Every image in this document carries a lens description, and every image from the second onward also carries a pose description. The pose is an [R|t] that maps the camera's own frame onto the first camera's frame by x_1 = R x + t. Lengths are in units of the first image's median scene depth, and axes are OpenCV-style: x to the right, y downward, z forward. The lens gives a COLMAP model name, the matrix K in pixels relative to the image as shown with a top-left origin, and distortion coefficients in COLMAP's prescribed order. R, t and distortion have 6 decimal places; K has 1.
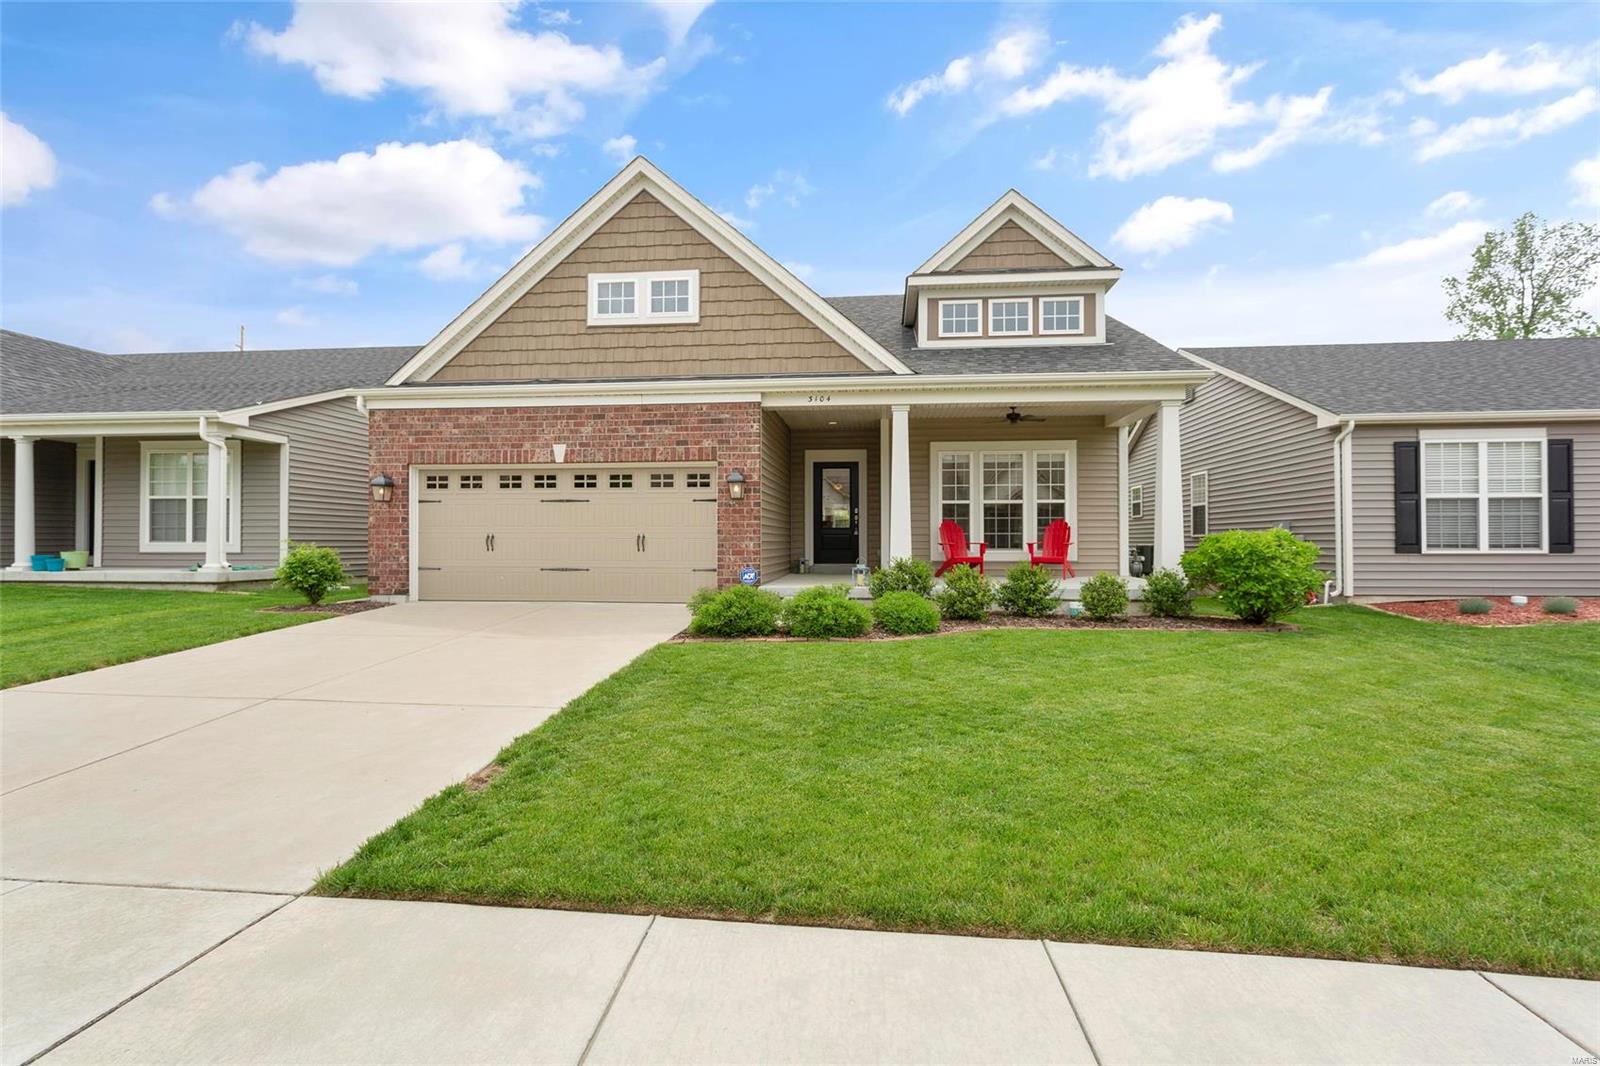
lens RADIAL K [[791.1, 0, 800.7], [0, 791.1, 525.4], [0, 0, 1]] dist [-0.000512, -0.000454]
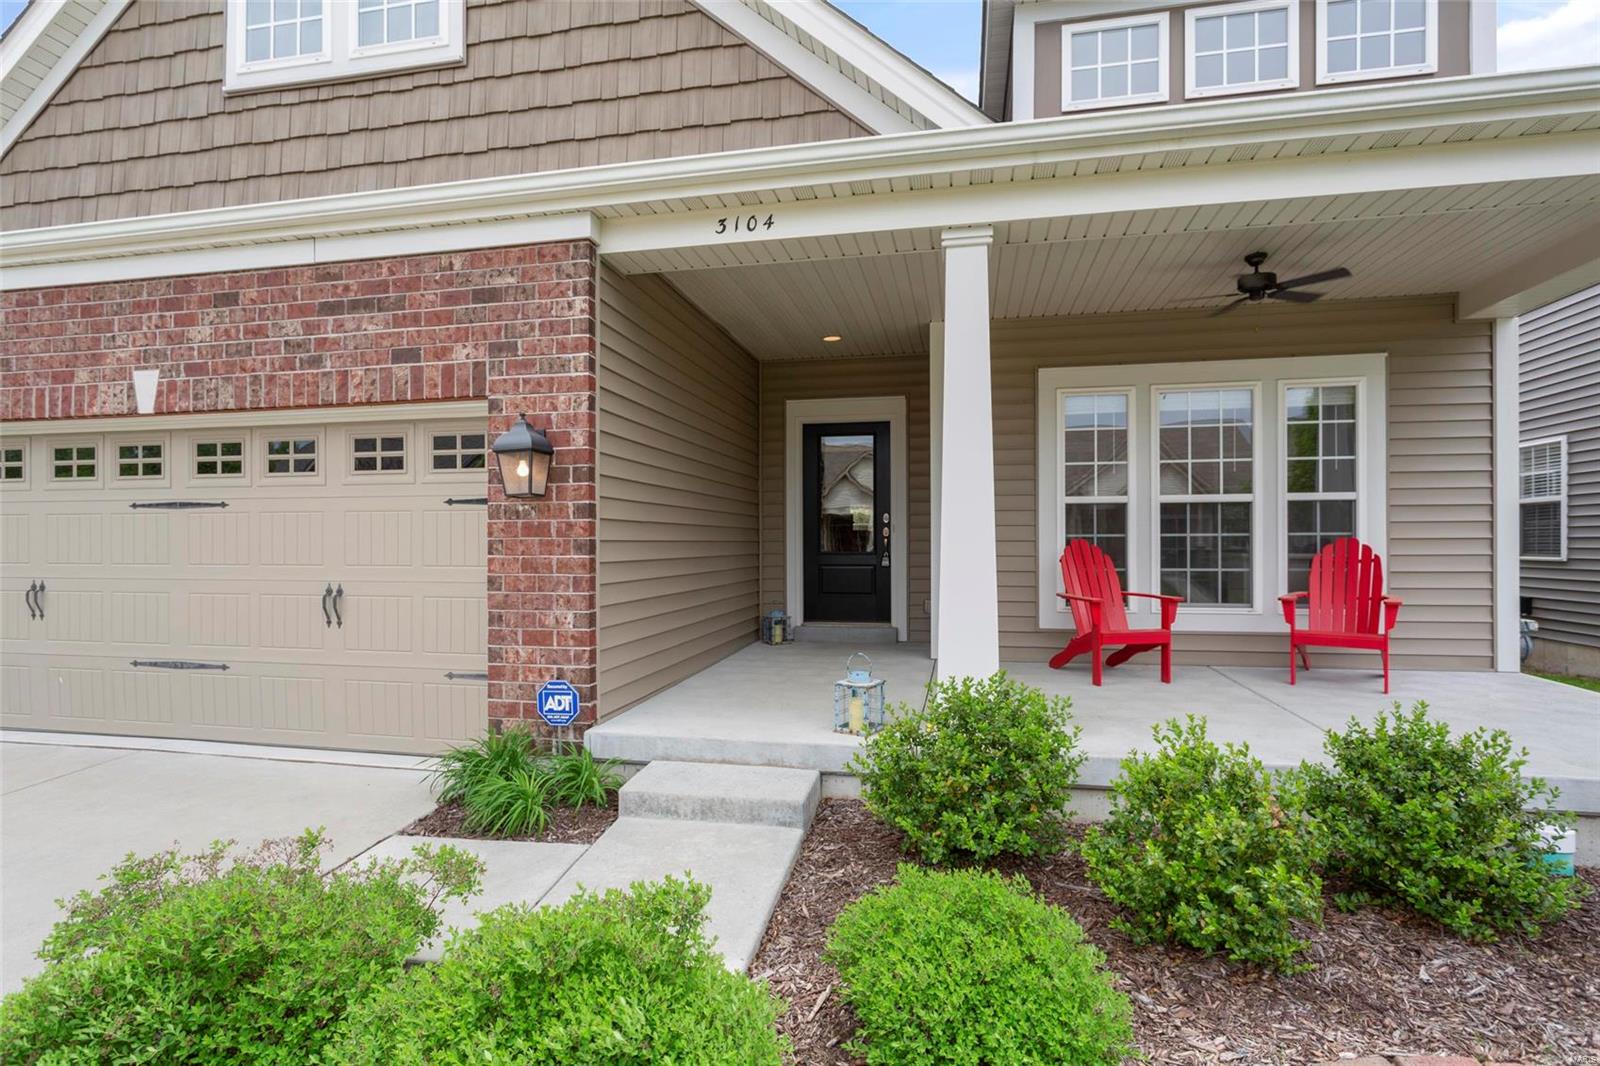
lens RADIAL K [[795.7, 0, 803.7], [0, 795.7, 540.3], [0, 0, 1]] dist [-0.011352, 0.006696]
pose [[0.995592, -0.003070, -0.093738, 0.080820], [0.005273, 0.999715, 0.023268, -0.019856], [0.093640, -0.023660, 0.995325, 0.601627]]
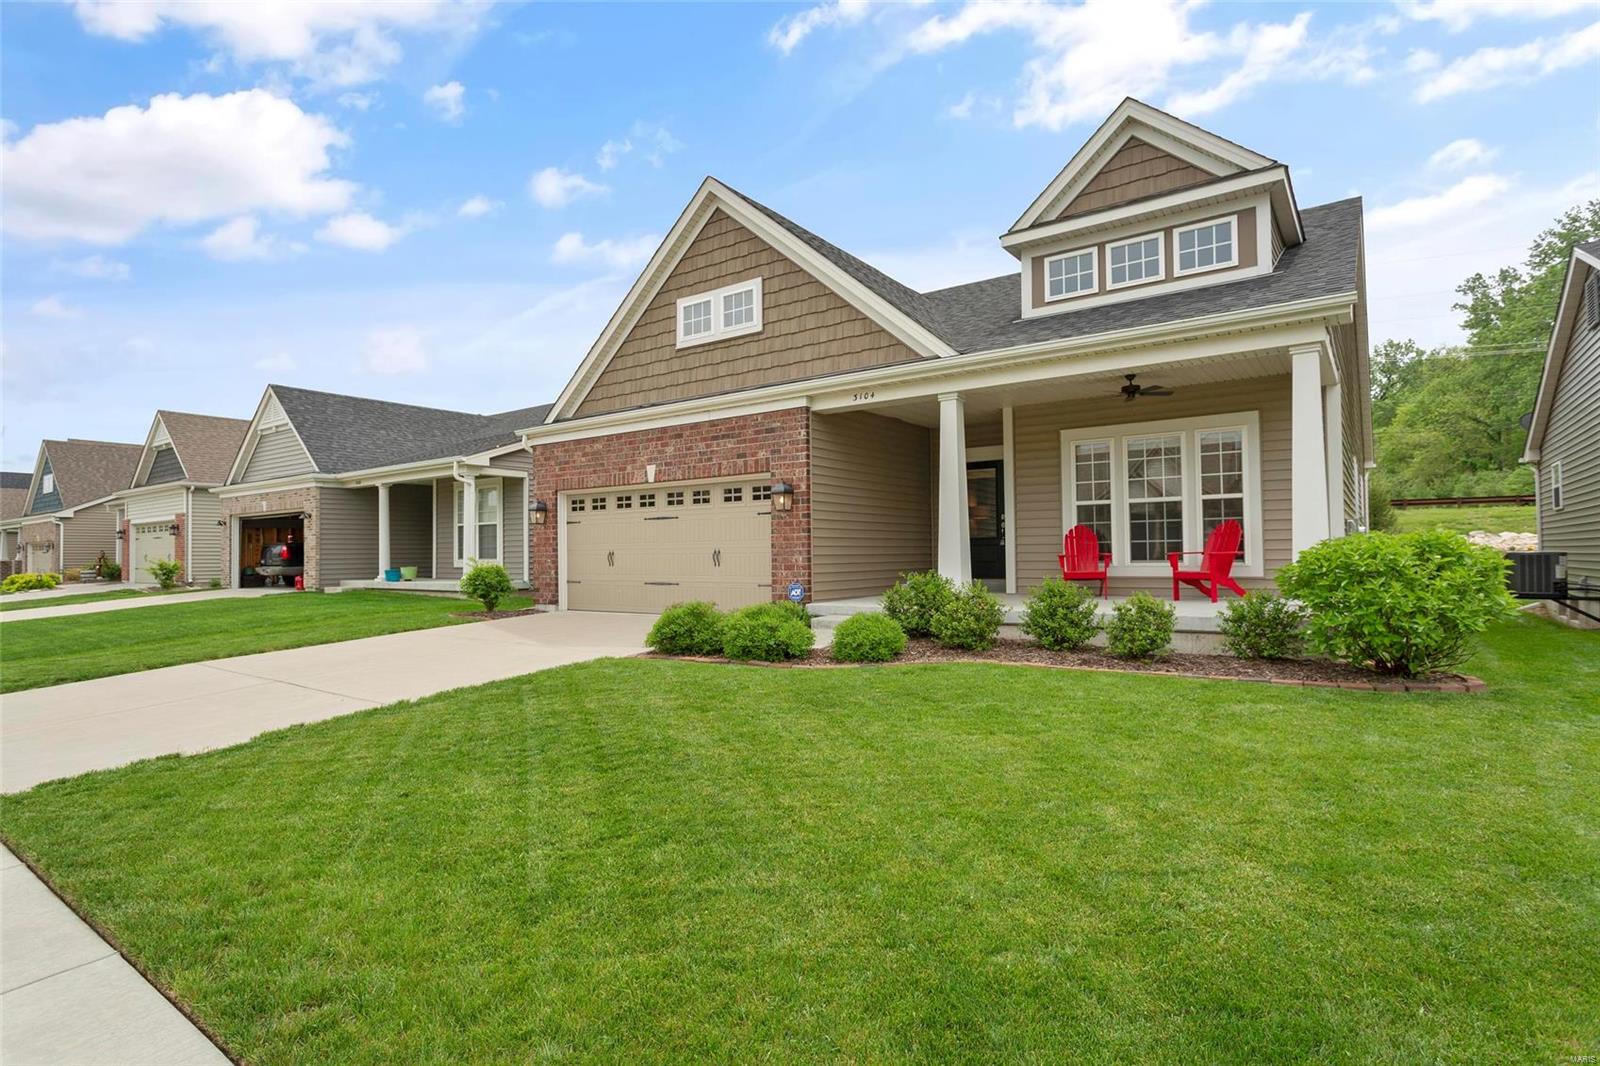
lens RADIAL K [[826.1, 0, 774.9], [0, 826.1, 527.9], [0, 0, 1]] dist [-0.009086, 0.000900]
pose [[0.855906, -0.026755, -0.516439, 0.399104], [0.022254, 0.999641, -0.014905, 0.001601], [0.516652, 0.001264, 0.856195, 0.136704]]
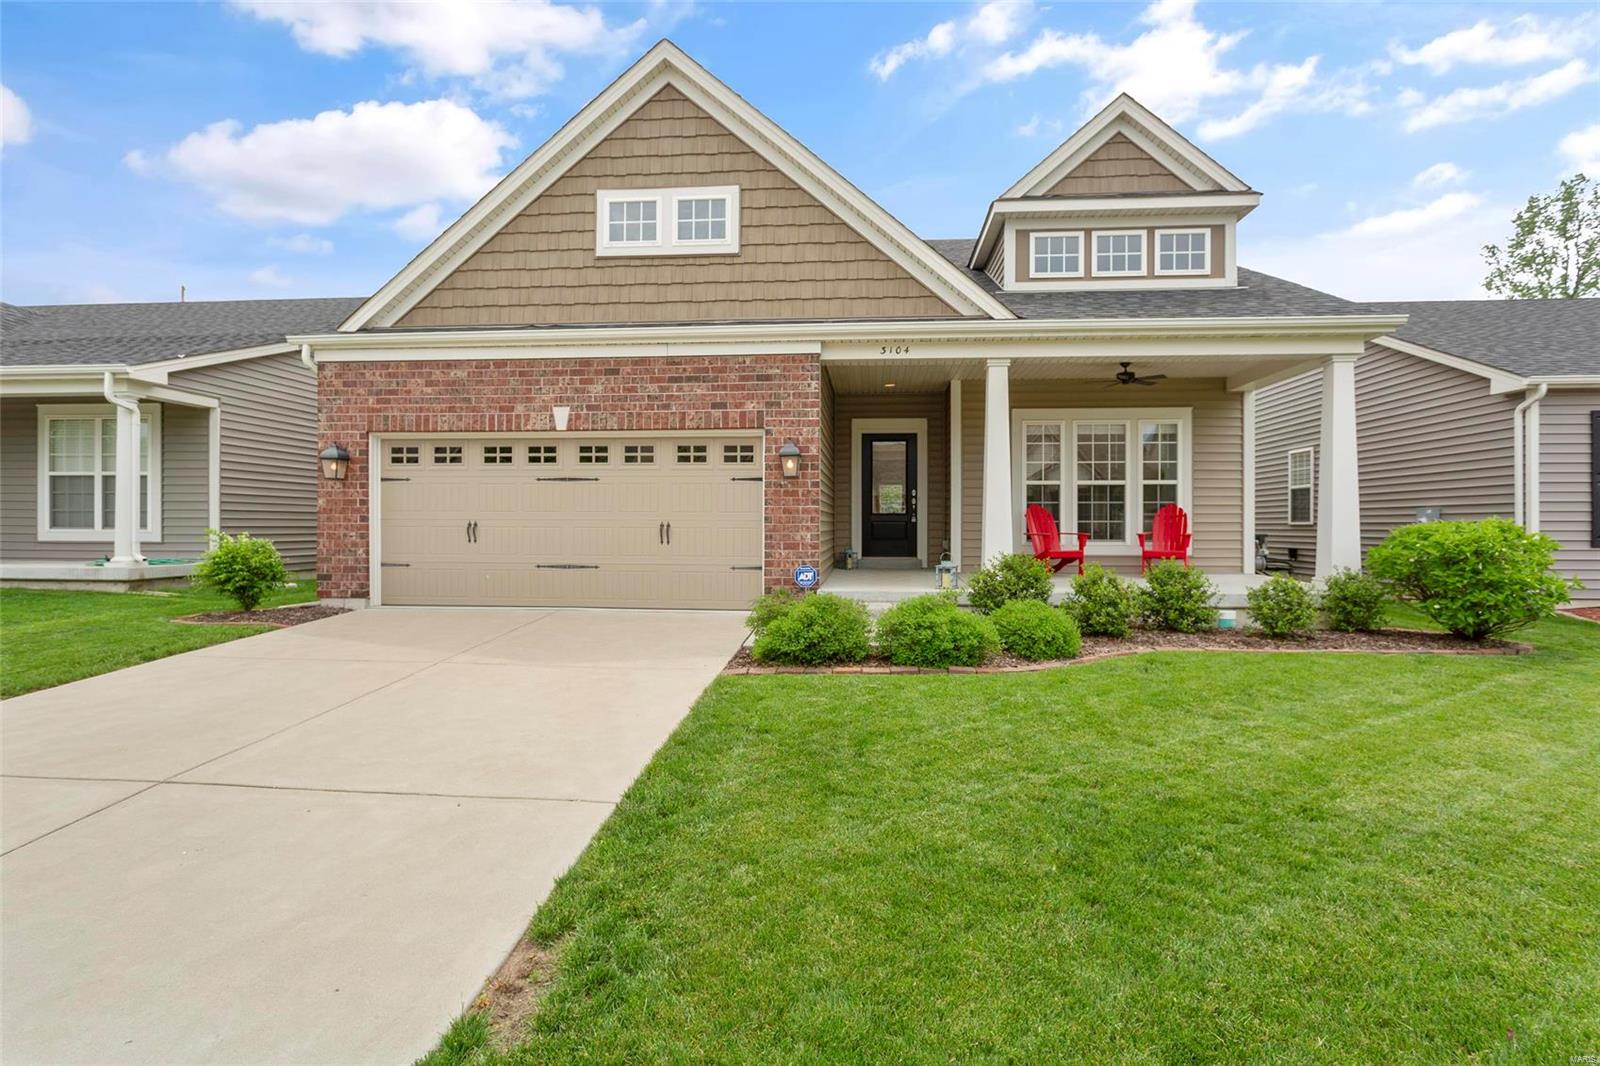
lens RADIAL K [[826.1, 0, 793.6], [0, 826.1, 520.1], [0, 0, 1]] dist [-0.012599, 0.002389]
pose [[0.999835, 0.002697, 0.017962, -0.087397], [-0.002994, 0.999859, 0.016519, -0.004525], [-0.017915, -0.016570, 0.999702, 0.172989]]
